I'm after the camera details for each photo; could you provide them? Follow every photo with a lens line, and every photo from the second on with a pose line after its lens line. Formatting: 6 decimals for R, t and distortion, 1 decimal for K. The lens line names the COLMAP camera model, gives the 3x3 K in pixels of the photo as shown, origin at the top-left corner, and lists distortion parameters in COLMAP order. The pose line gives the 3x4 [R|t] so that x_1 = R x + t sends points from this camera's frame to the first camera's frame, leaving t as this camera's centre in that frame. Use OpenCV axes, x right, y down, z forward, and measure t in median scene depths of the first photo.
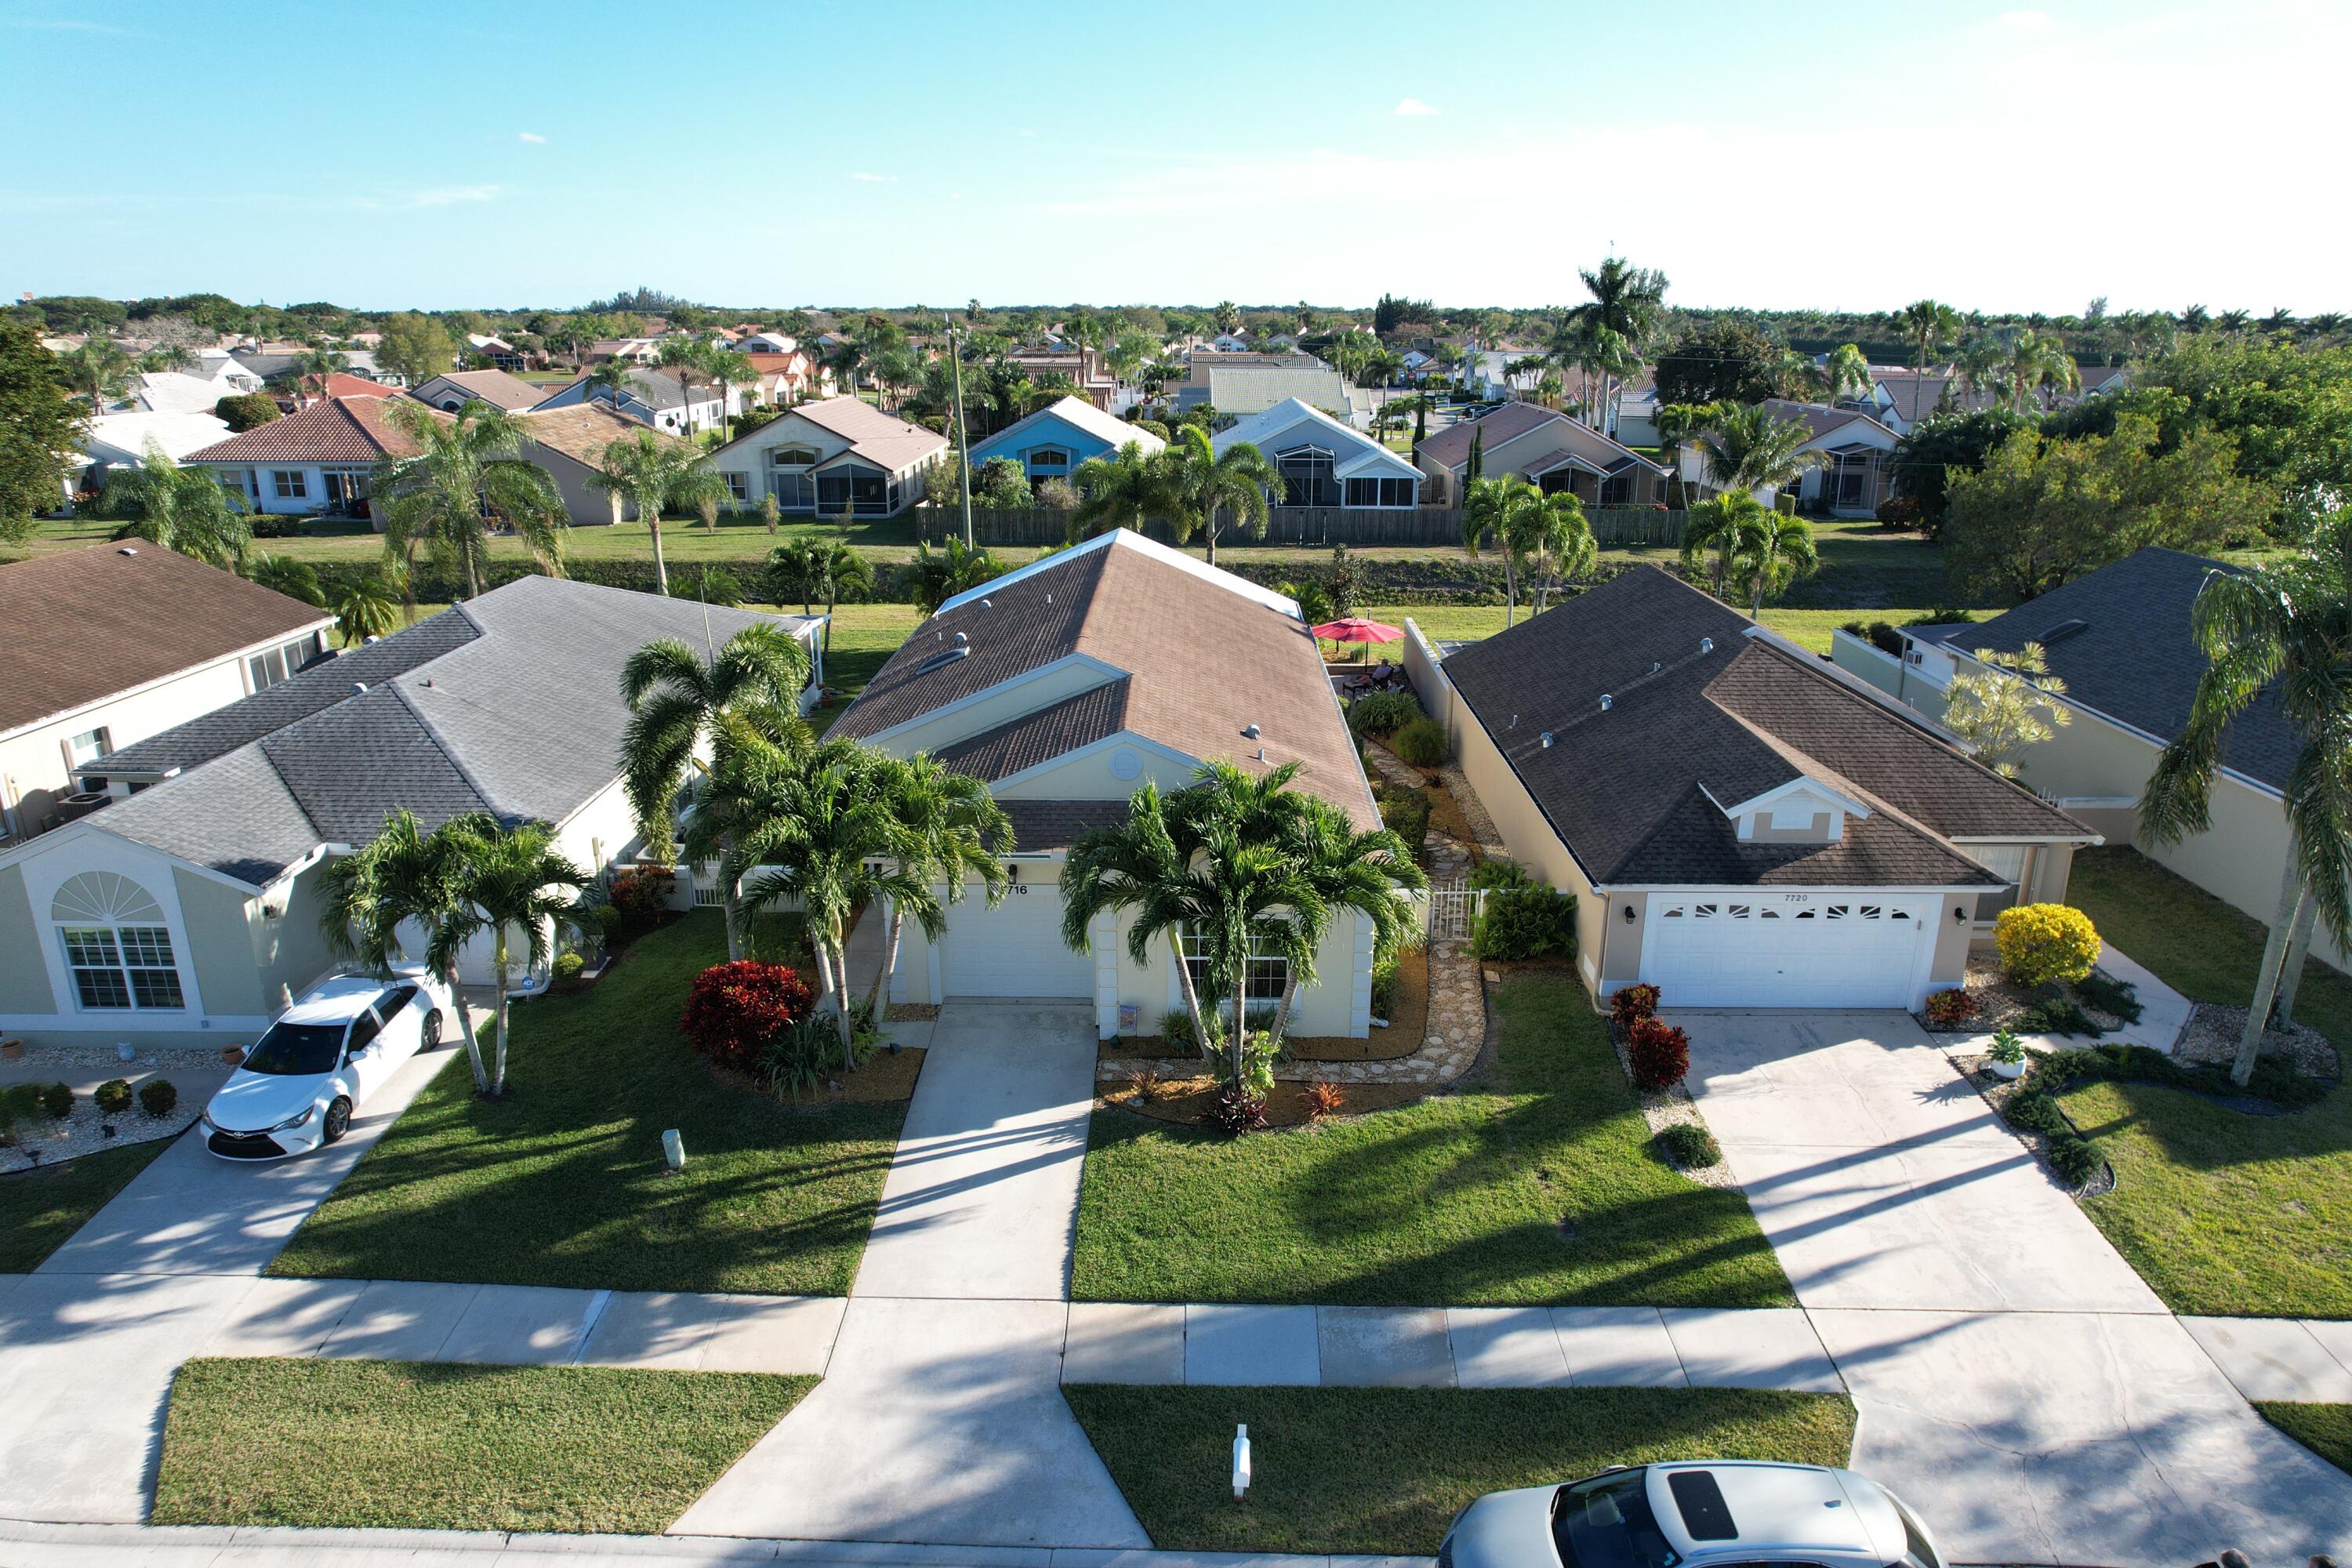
lens RADIAL K [[1510.1, 0, 1185.8], [0, 1510.1, 784.7], [0, 0, 1]] dist [-0.080742, 0.073336]
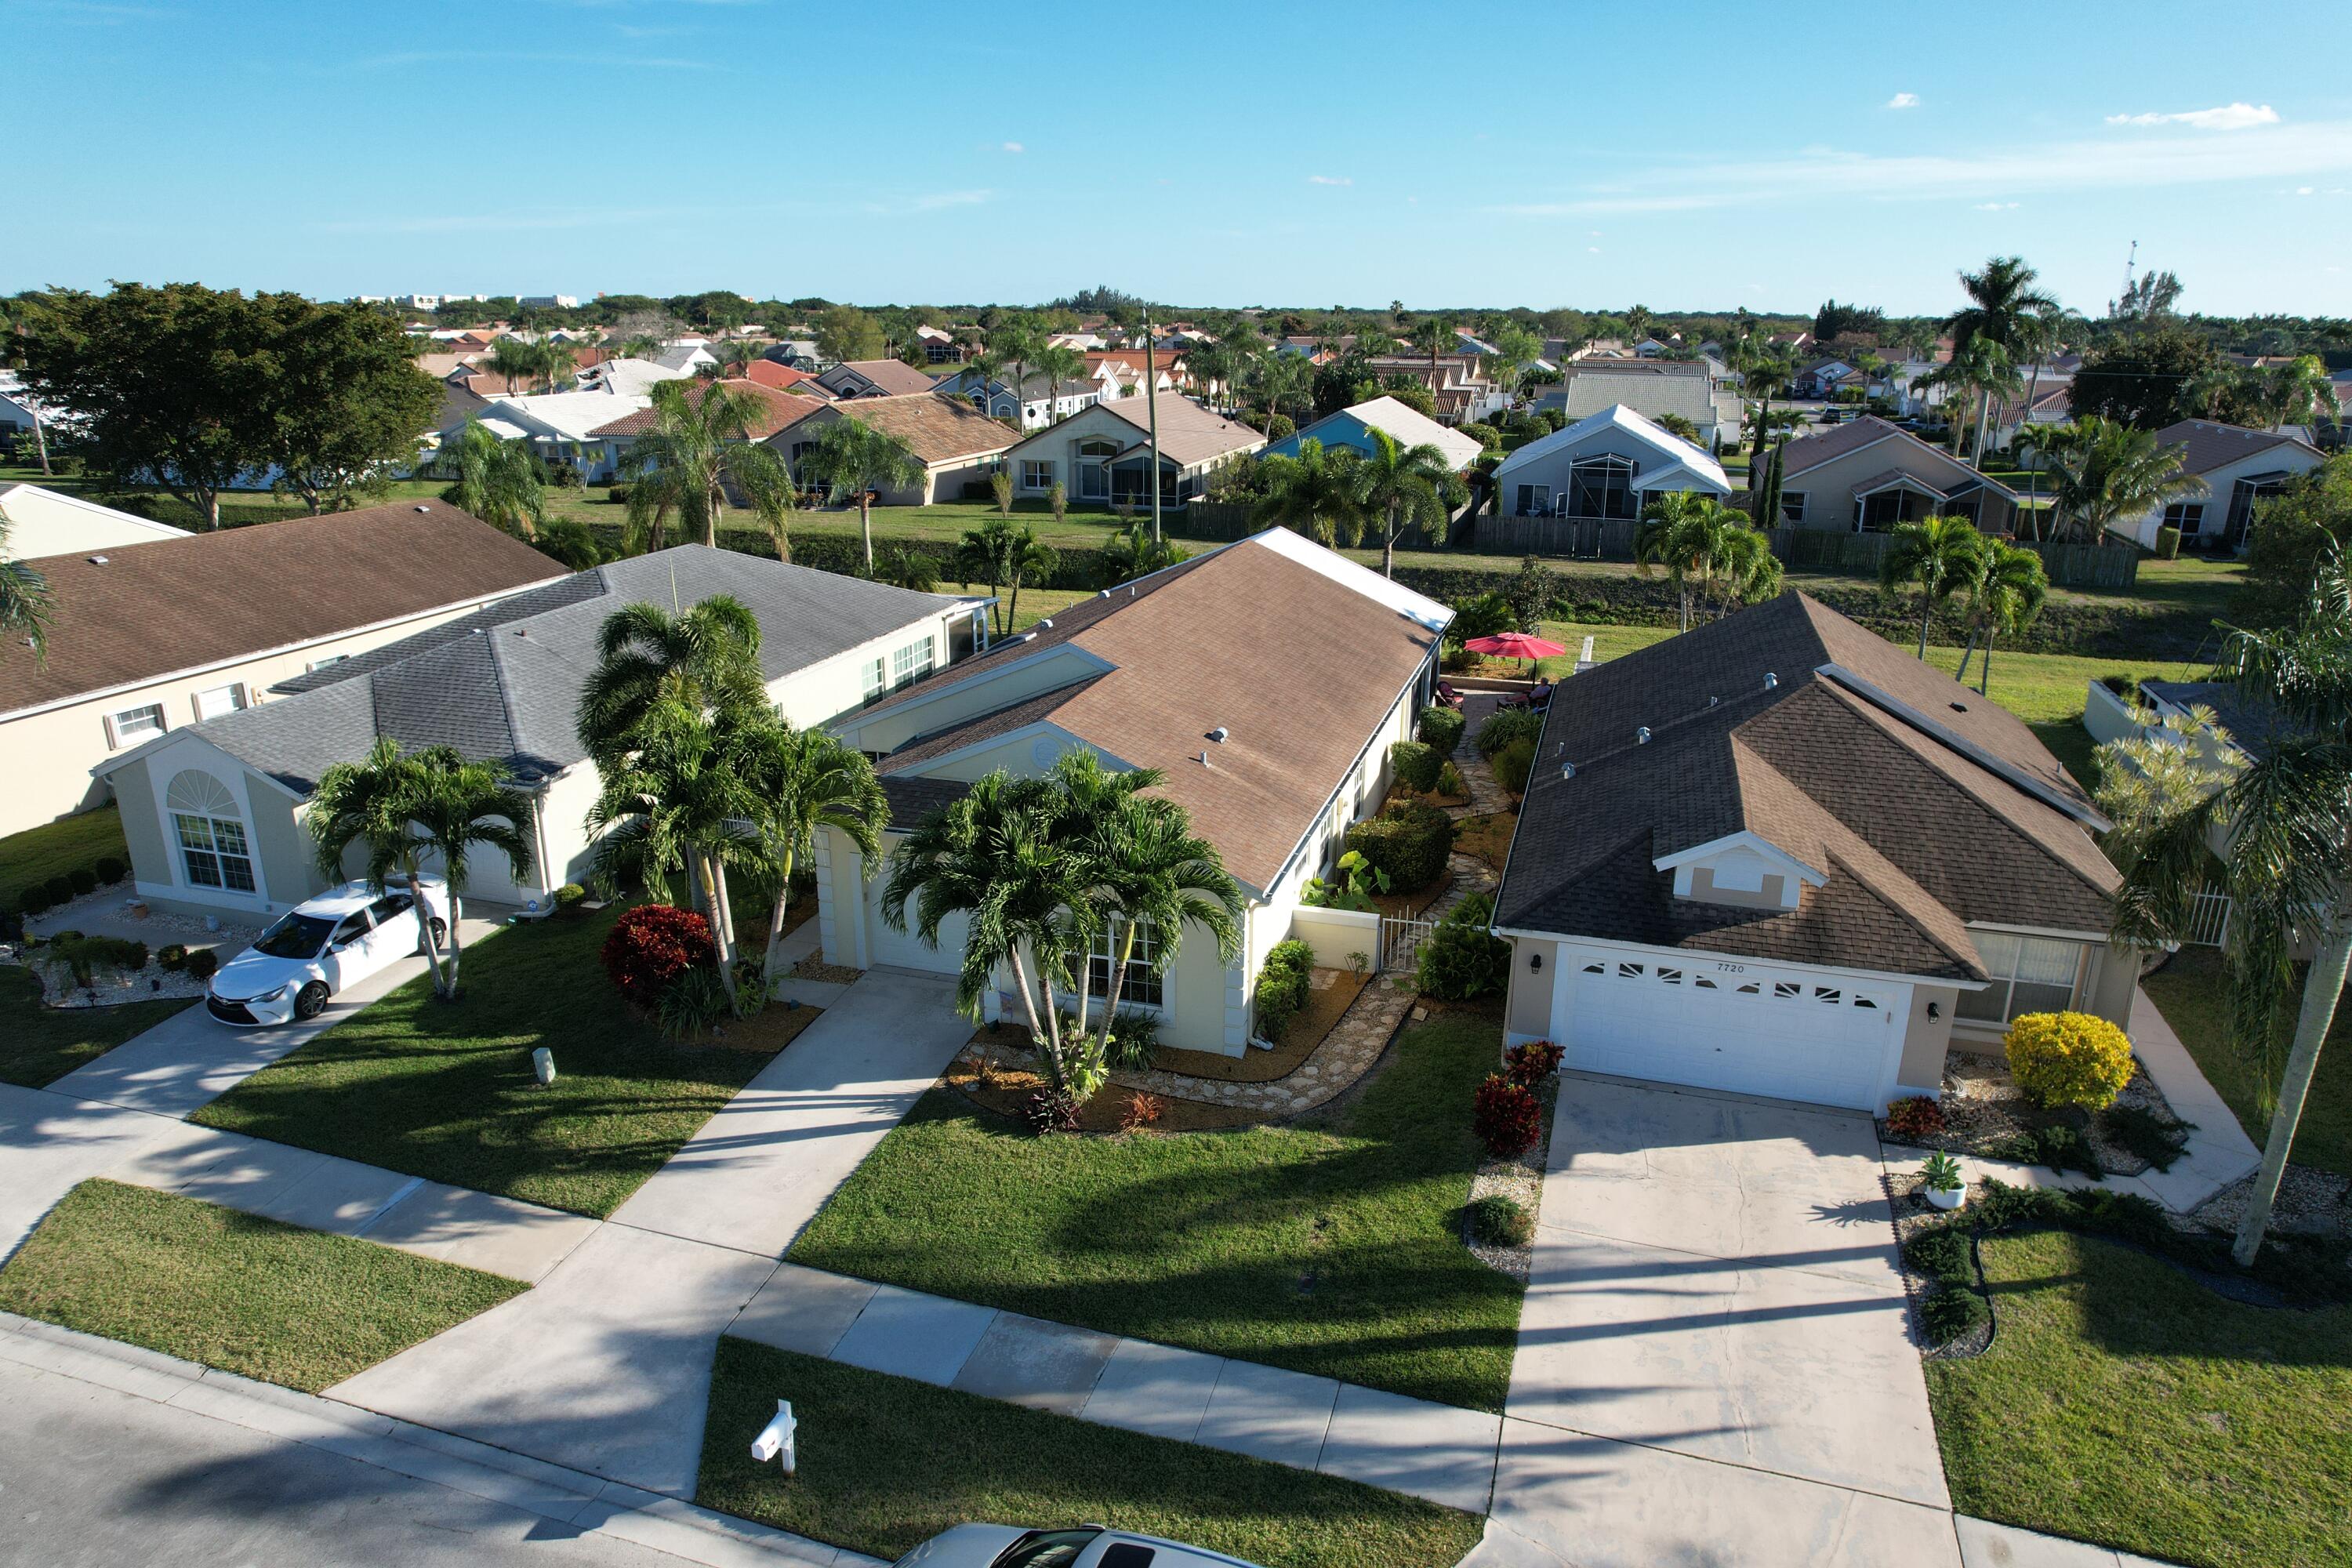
lens RADIAL K [[1510.1, 0, 1185.8], [0, 1510.1, 784.7], [0, 0, 1]] dist [-0.080742, 0.073336]
pose [[0.959112, 0.089020, -0.268661, 0.344649], [-0.089404, 0.995937, 0.010831, -0.013472], [0.268534, 0.013631, 0.963174, 0.064628]]
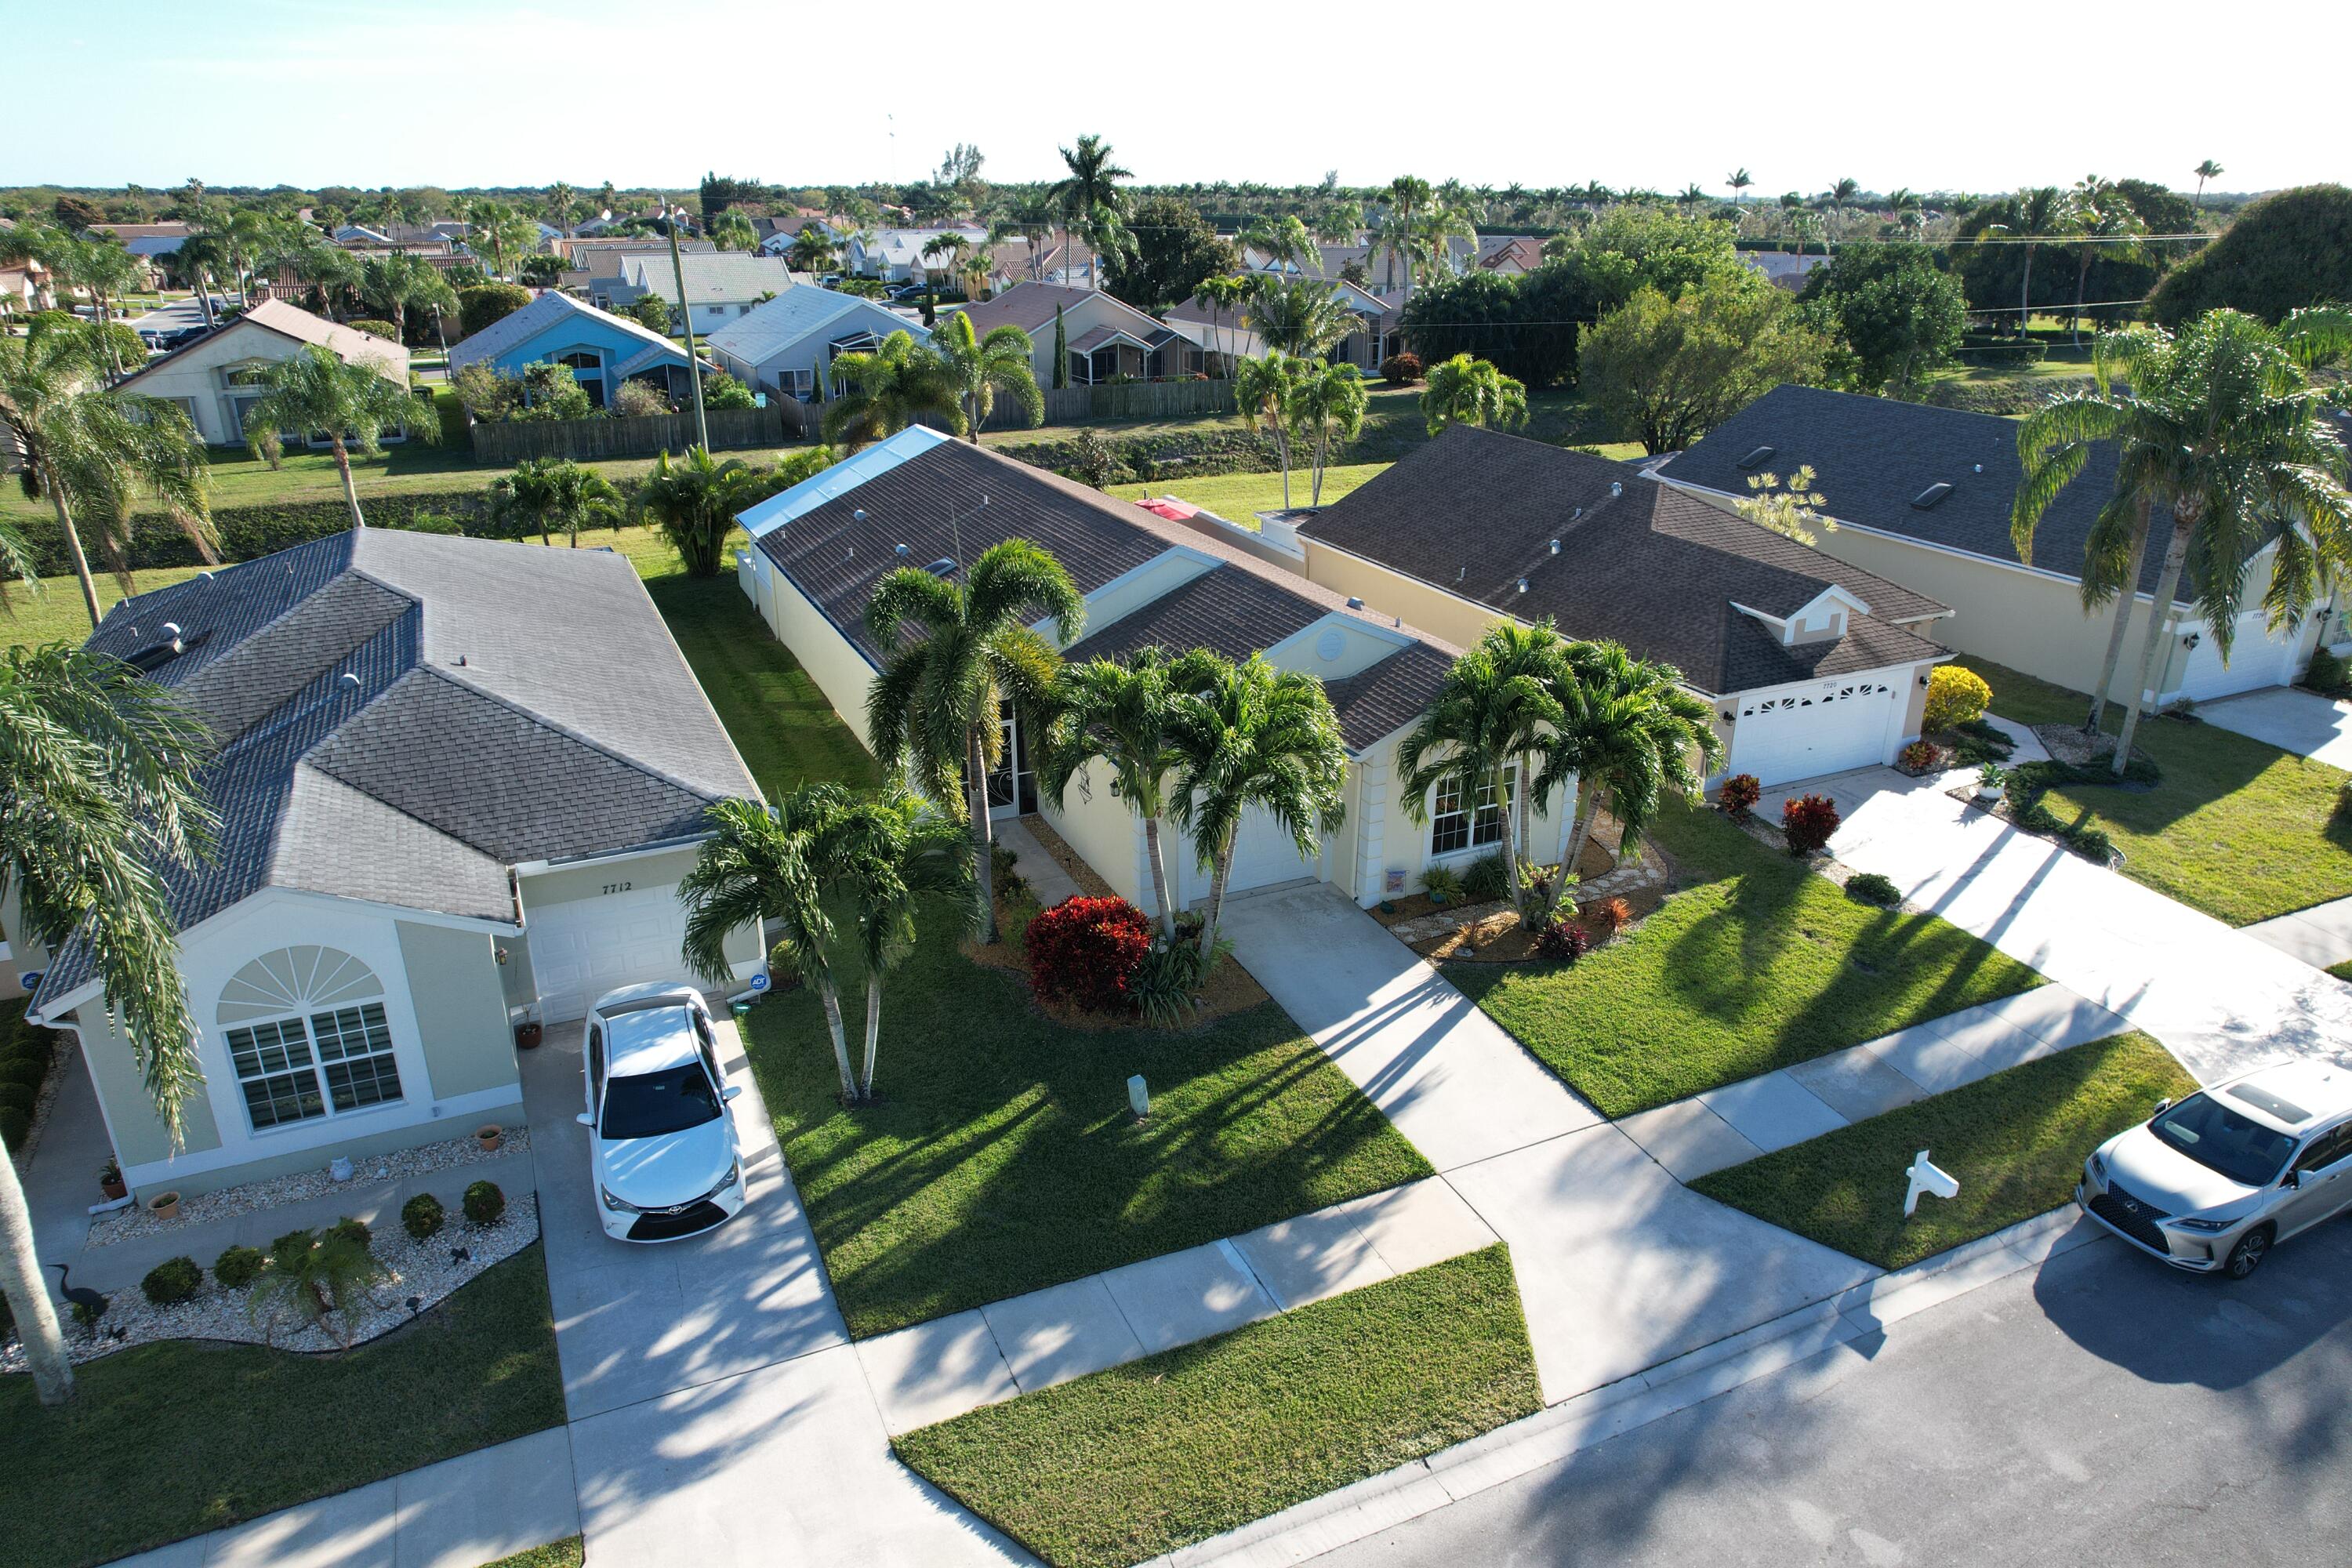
lens RADIAL K [[1510.1, 0, 1185.8], [0, 1510.1, 784.7], [0, 0, 1]] dist [-0.080742, 0.073336]
pose [[0.898373, -0.162052, 0.408247, -0.606543], [0.131370, 0.986039, 0.102317, -0.040249], [-0.419128, -0.038287, 0.907120, 0.115679]]
